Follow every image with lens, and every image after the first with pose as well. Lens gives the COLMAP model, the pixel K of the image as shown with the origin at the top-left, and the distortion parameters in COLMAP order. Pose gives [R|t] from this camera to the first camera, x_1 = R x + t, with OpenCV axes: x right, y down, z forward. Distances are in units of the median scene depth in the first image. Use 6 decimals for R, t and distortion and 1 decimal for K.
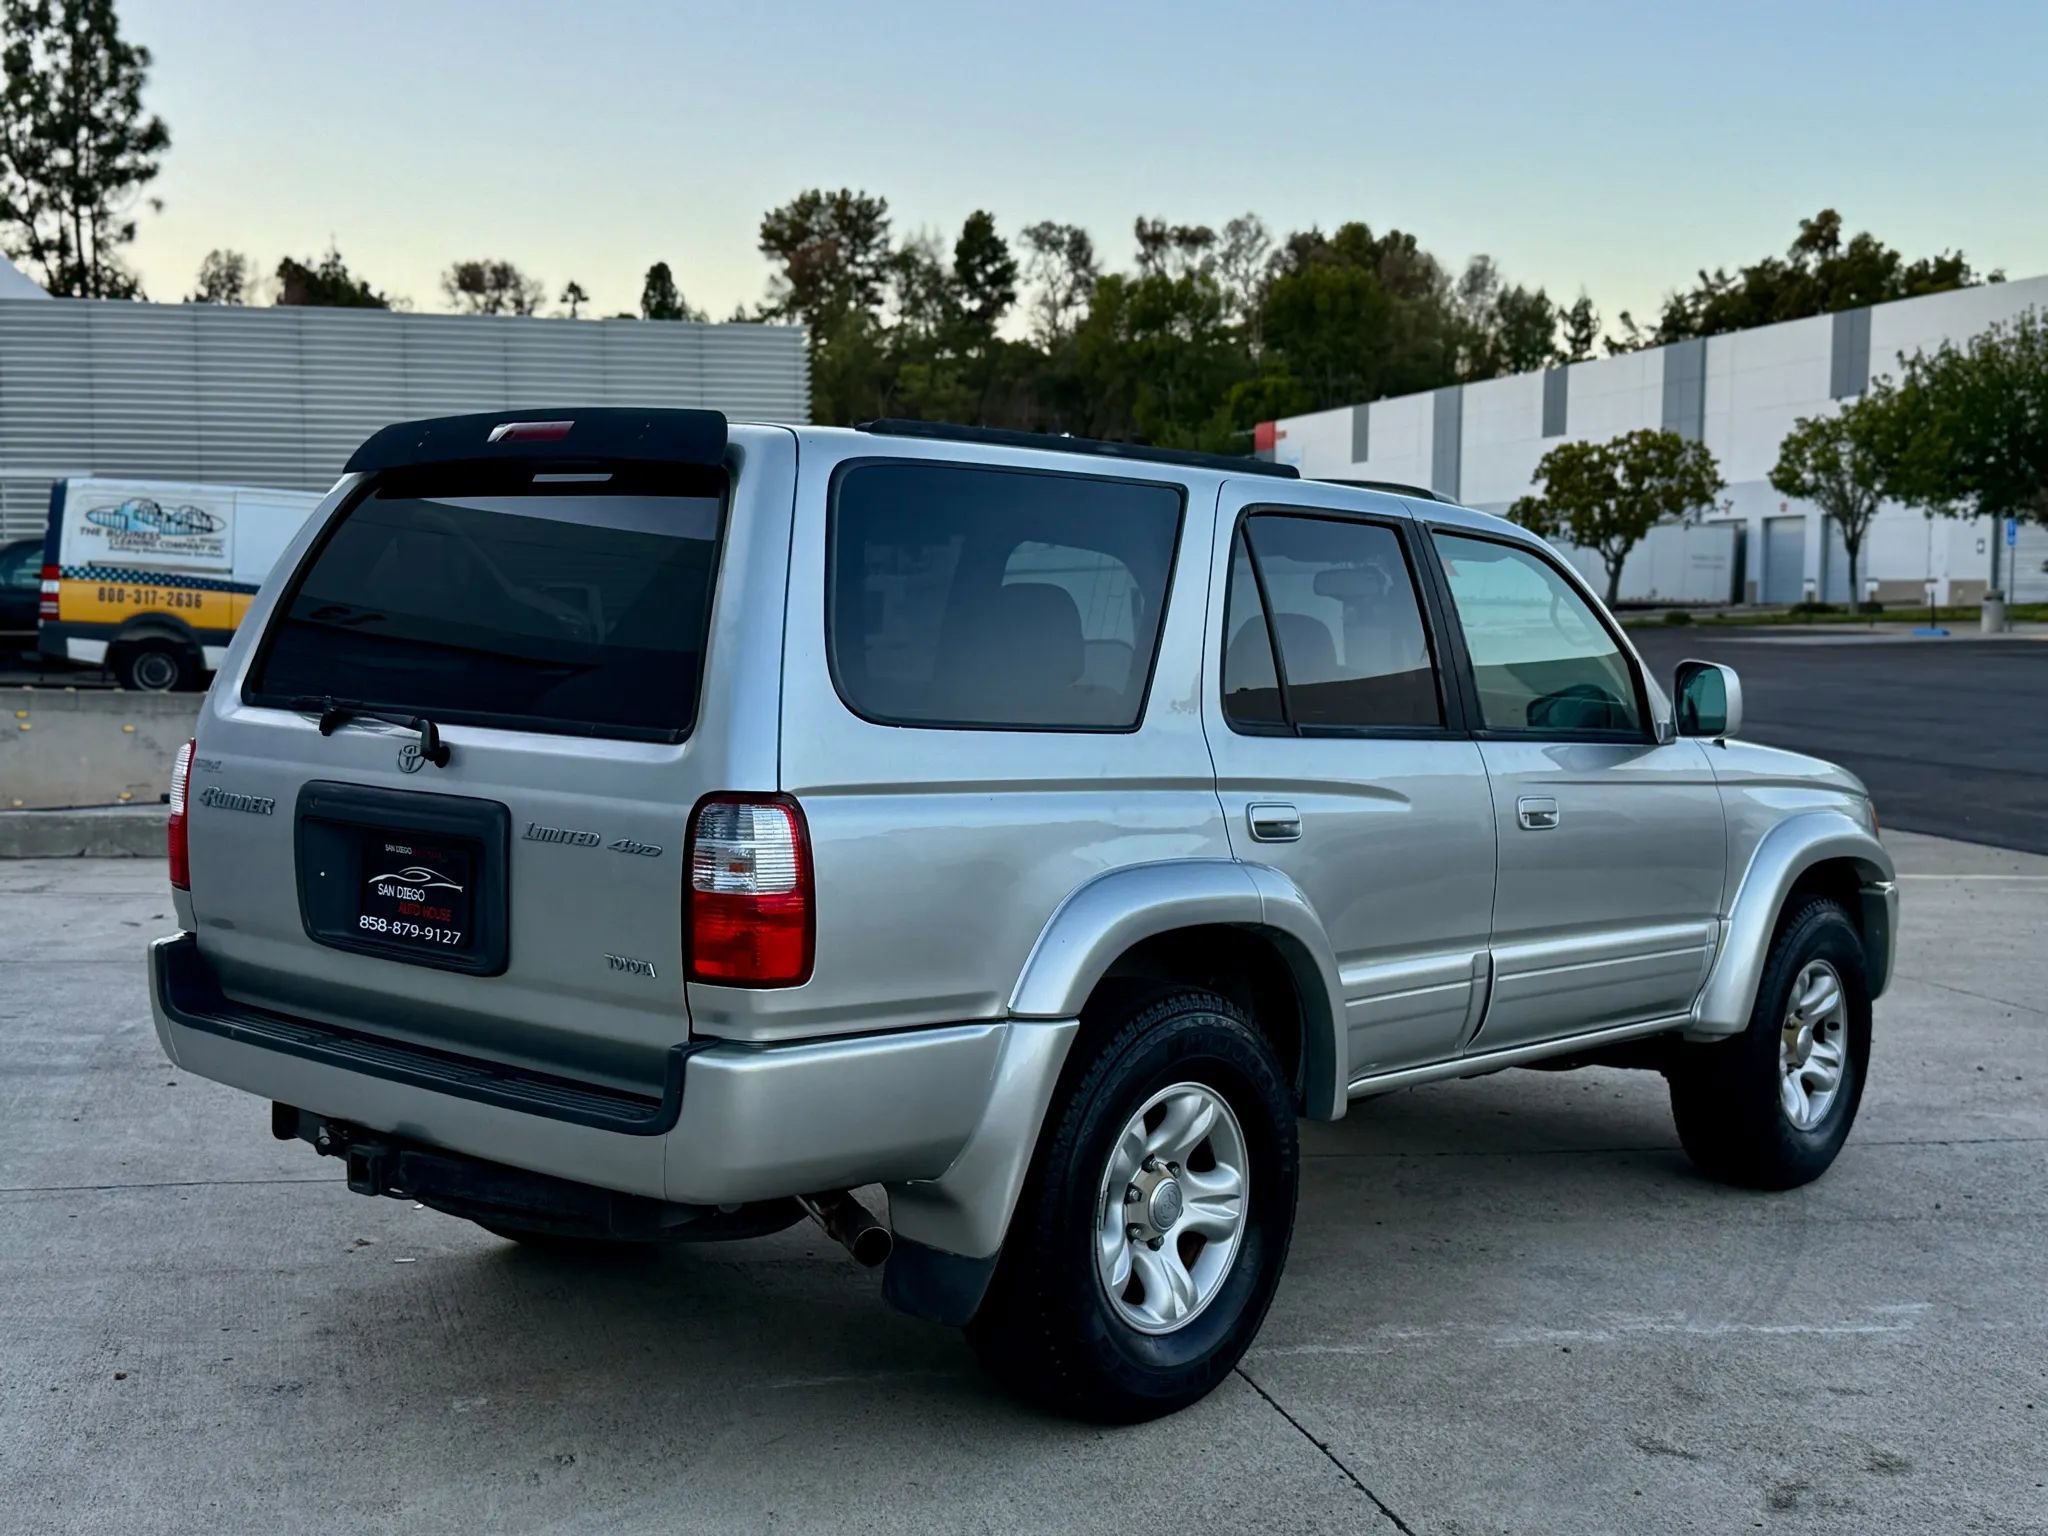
lens RADIAL K [[2329.9, 0, 1024.0], [0, 2329.9, 768.0], [0, 0, 1]] dist [0.095741, 0.012886]
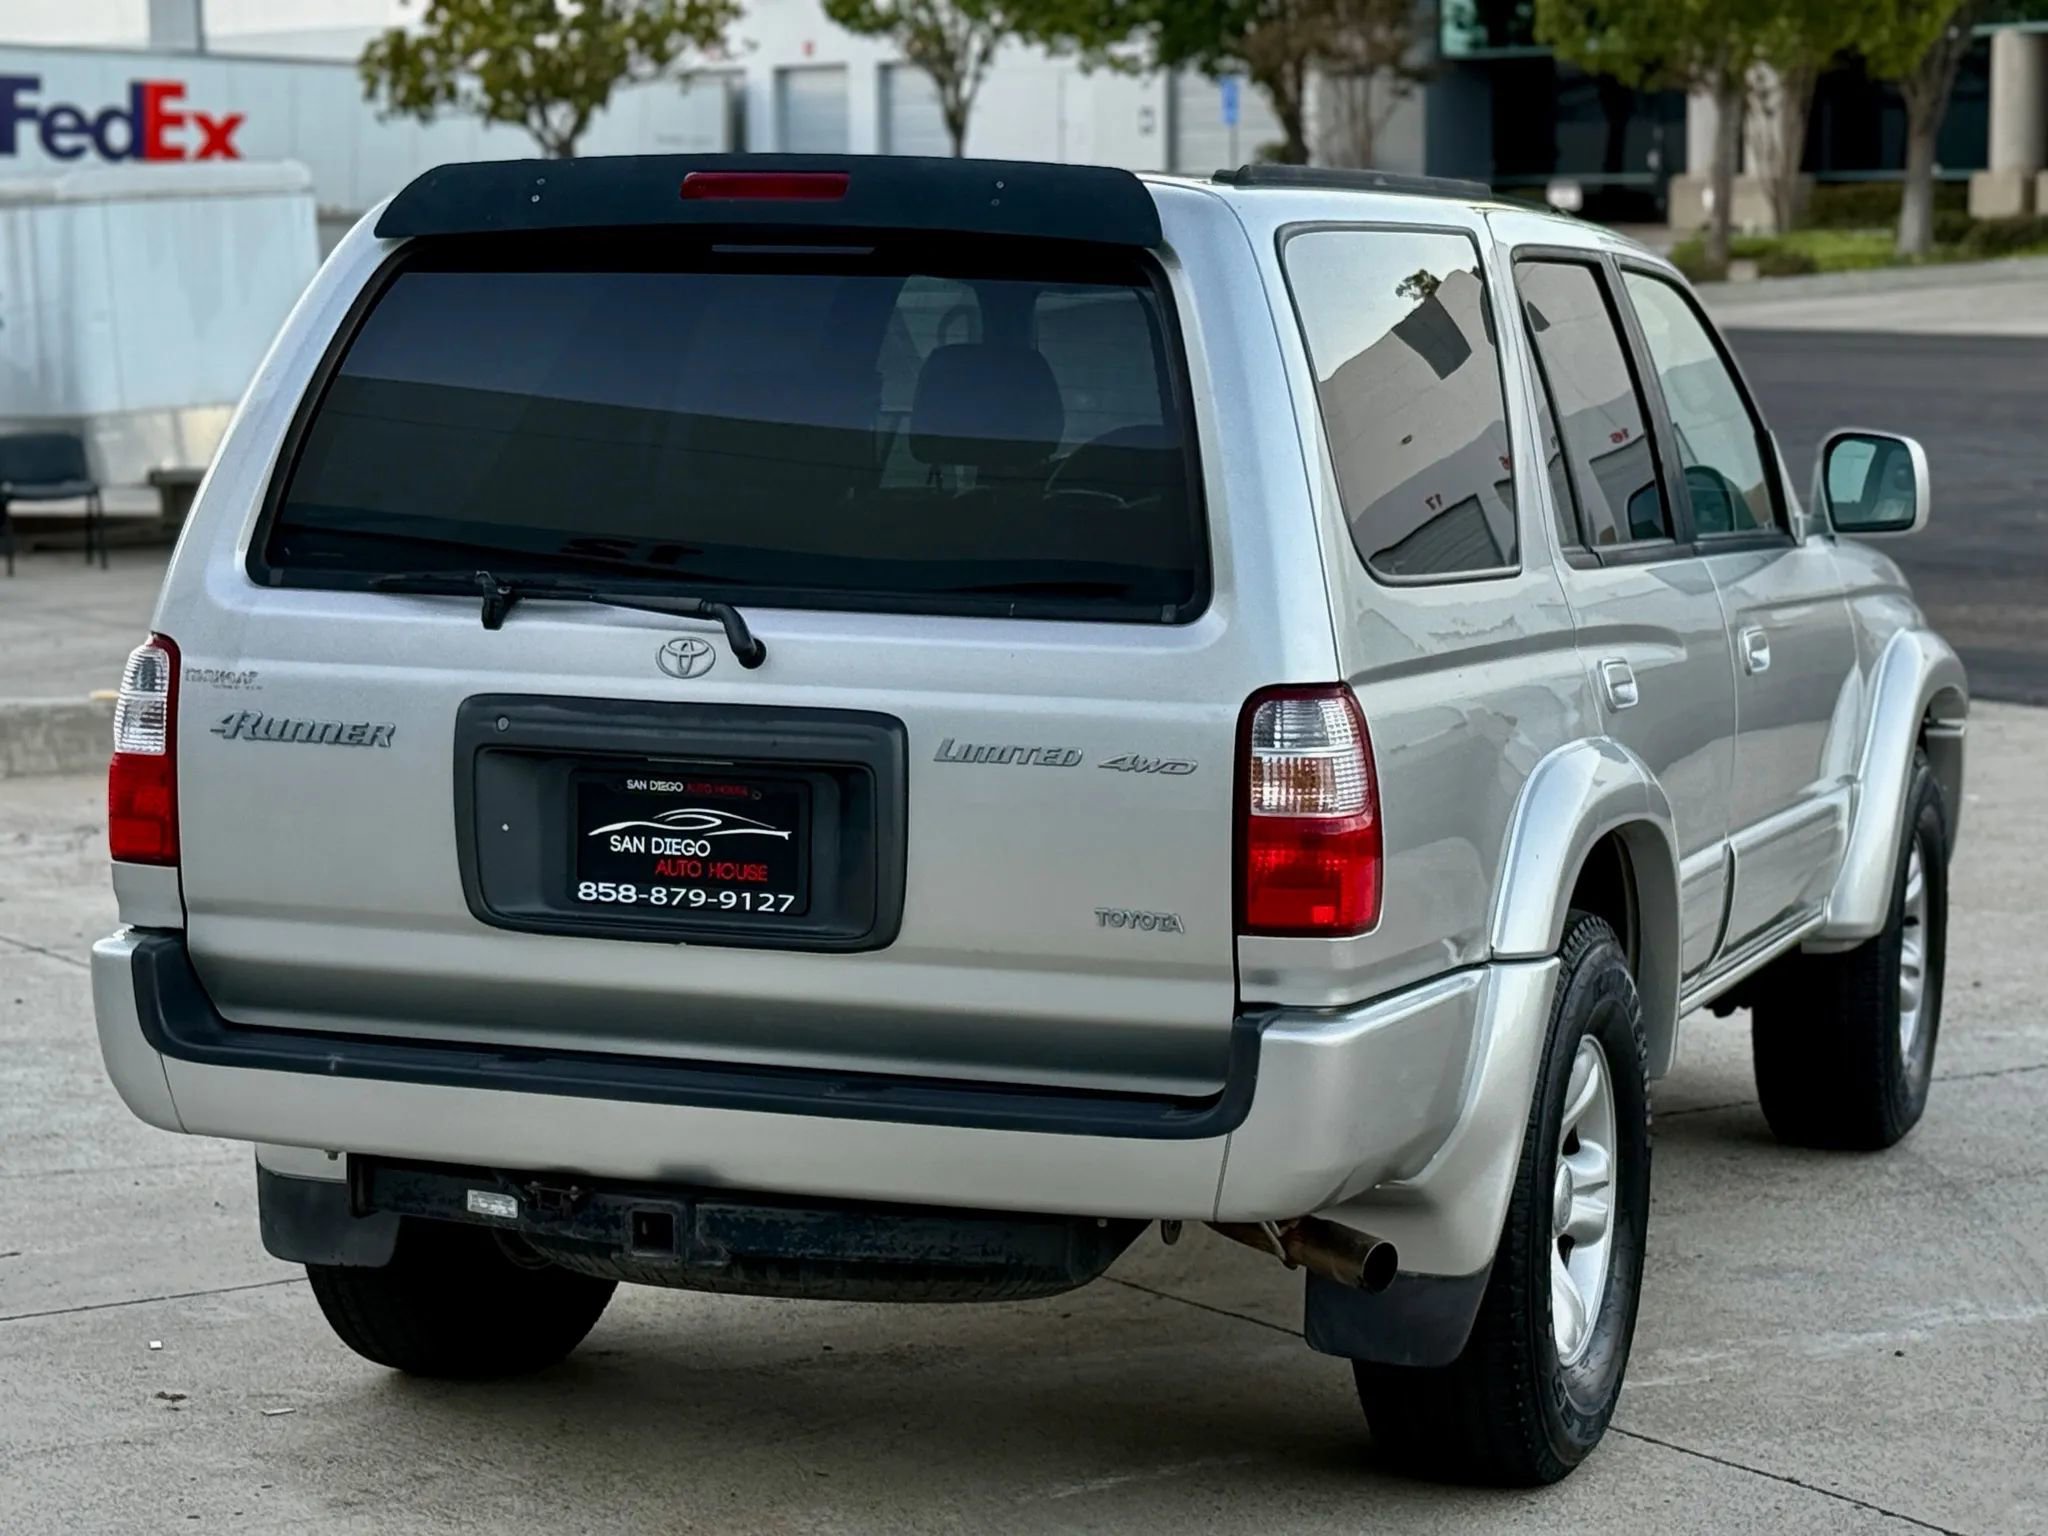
lens RADIAL K [[4357.7, 0, 1024.0], [0, 4357.7, 768.0], [0, 0, 1]] dist [0.181822, 0.097256]
pose [[0.940052, -0.056281, 0.336356, -0.616044], [0.039066, 0.997567, 0.057737, -0.043464], [-0.338787, -0.041135, 0.939963, -0.286238]]
